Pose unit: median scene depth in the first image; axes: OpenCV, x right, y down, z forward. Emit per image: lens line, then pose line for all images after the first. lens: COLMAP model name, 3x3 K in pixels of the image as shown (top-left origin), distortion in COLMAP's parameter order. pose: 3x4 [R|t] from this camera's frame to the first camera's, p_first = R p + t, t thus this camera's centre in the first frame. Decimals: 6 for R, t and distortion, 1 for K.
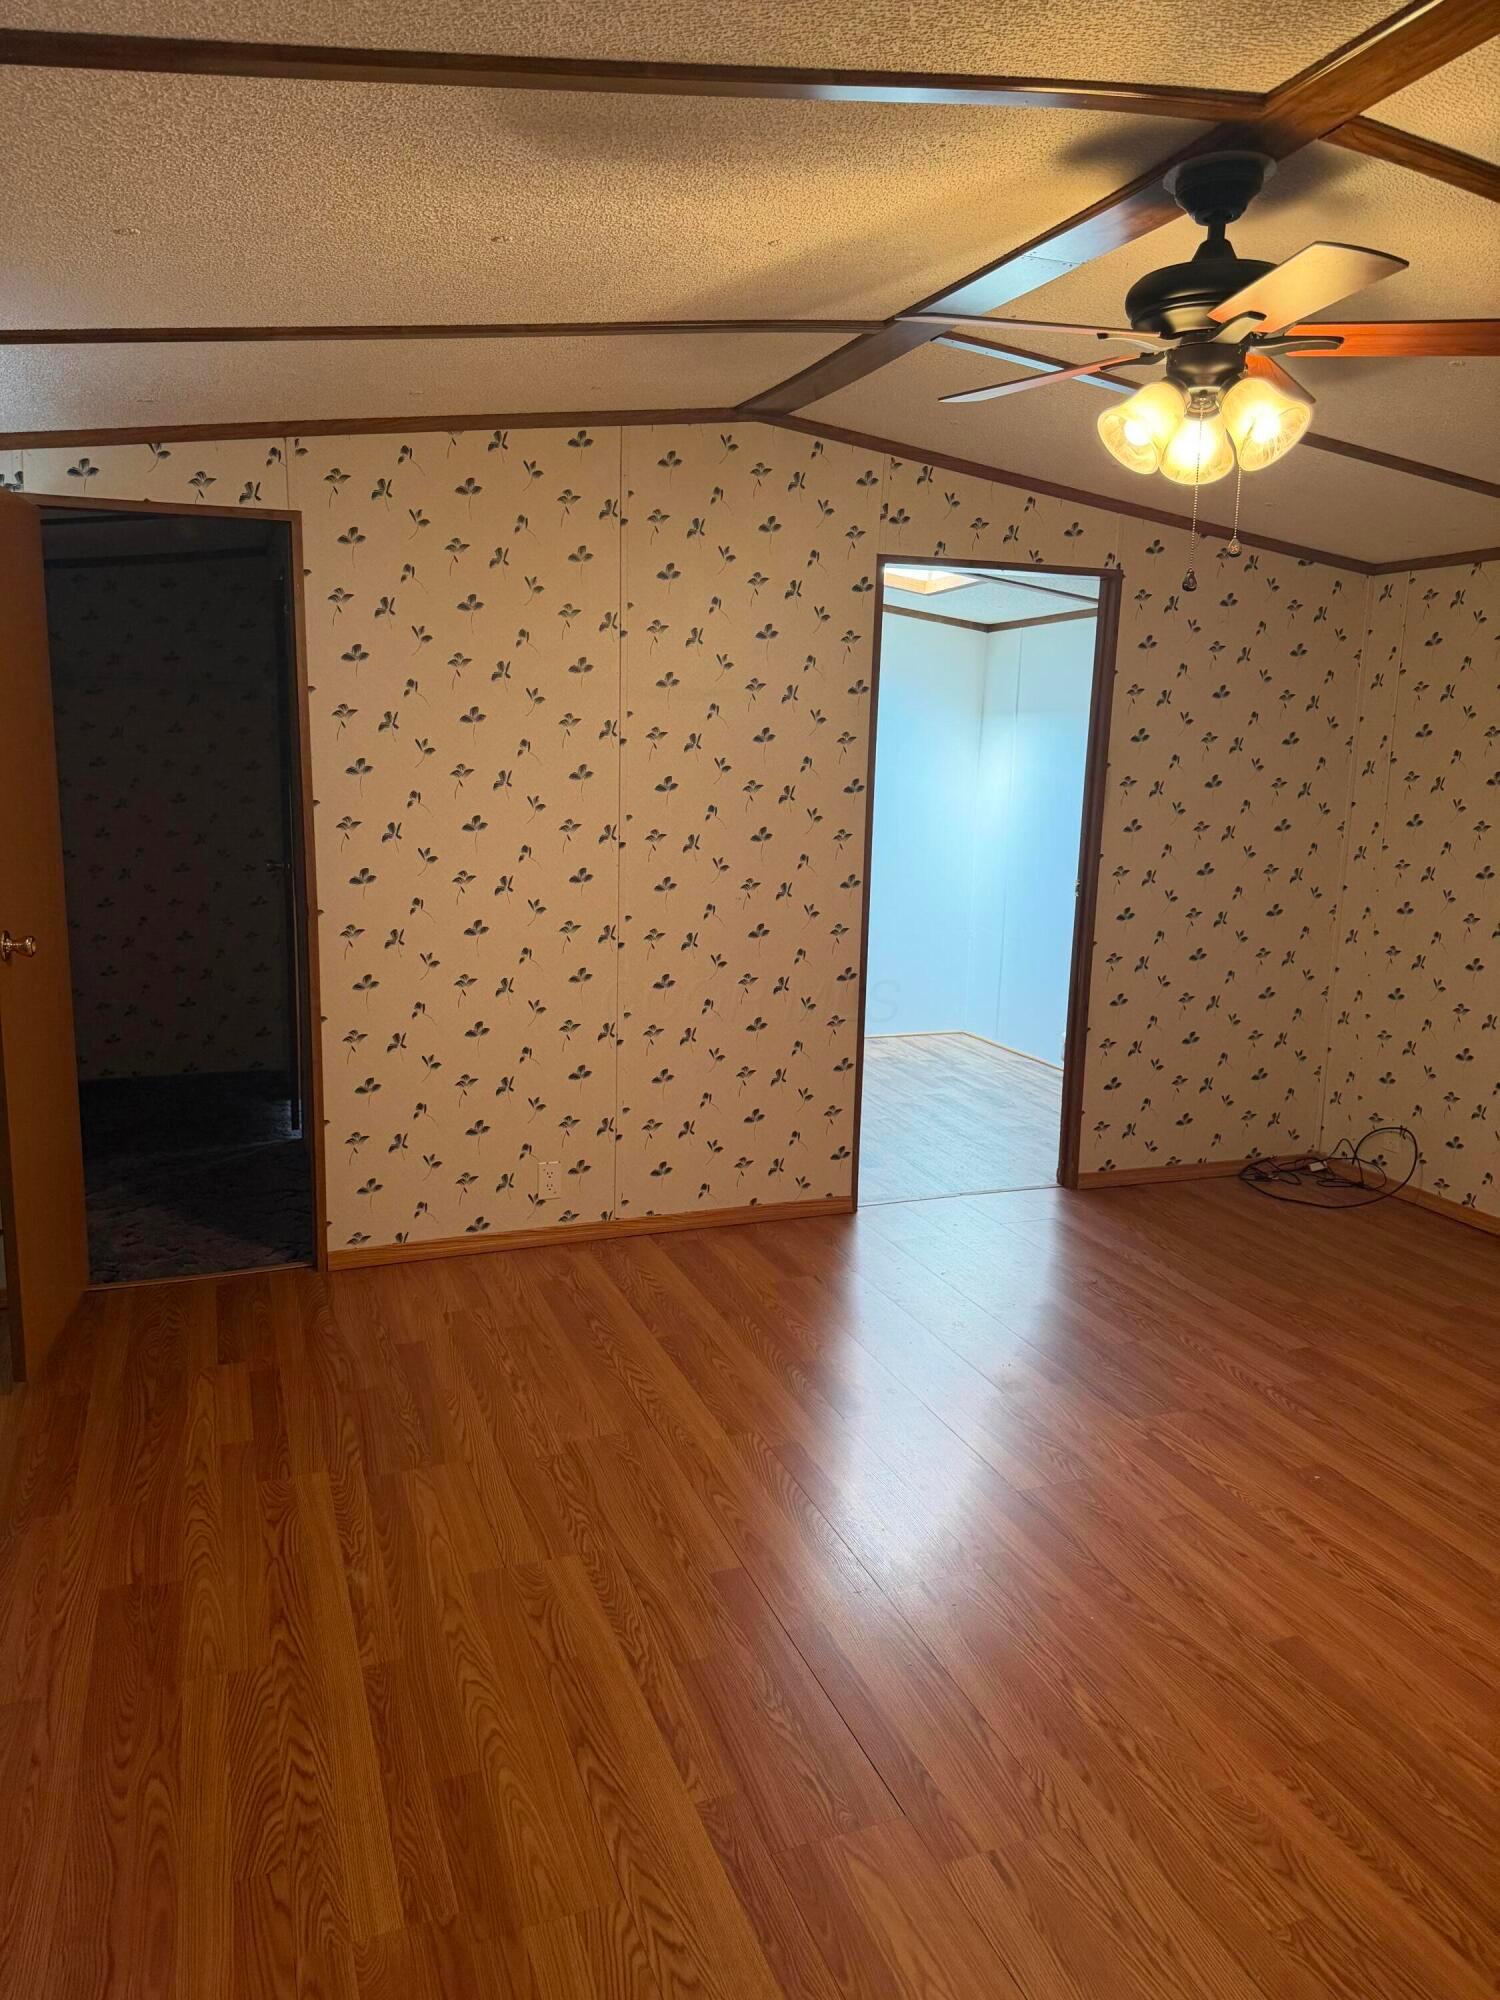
lens RADIAL K [[1392.6, 0, 749.1], [0, 1392.6, 991.2], [0, 0, 1]] dist [0.136966, -0.178459]
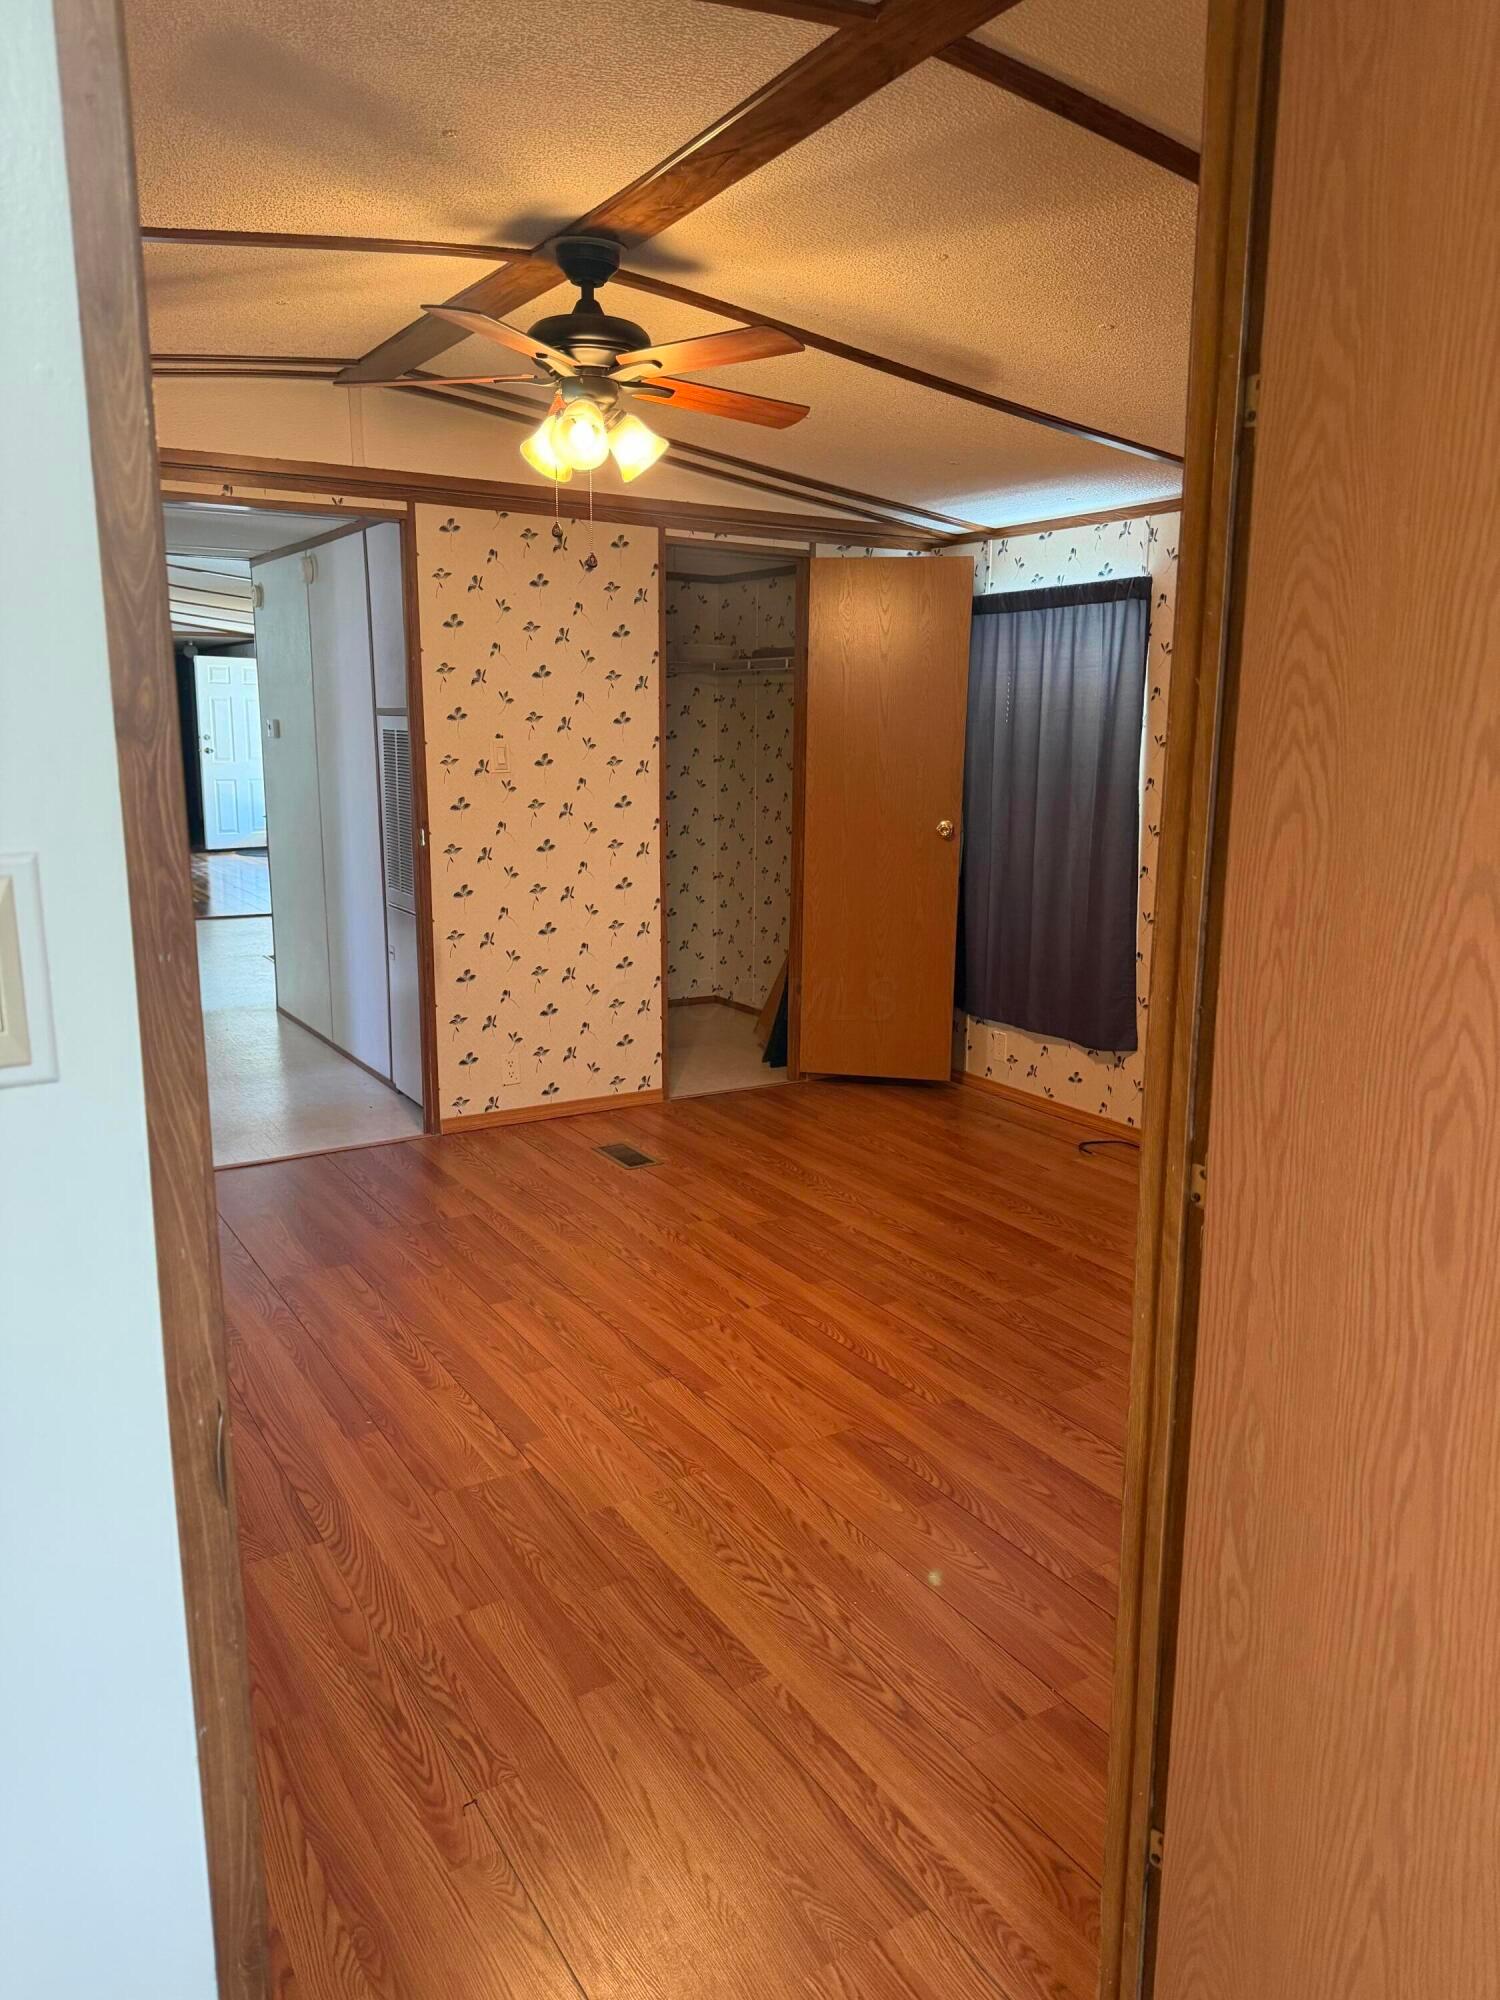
lens RADIAL K [[1392.6, 0, 749.1], [0, 1392.6, 991.2], [0, 0, 1]] dist [0.136966, -0.178459]
pose [[-0.981403, 0.006957, -0.191831, 0.436531], [-0.061524, 0.935223, 0.348674, -0.393524], [0.181830, 0.353992, -0.917403, 2.462044]]
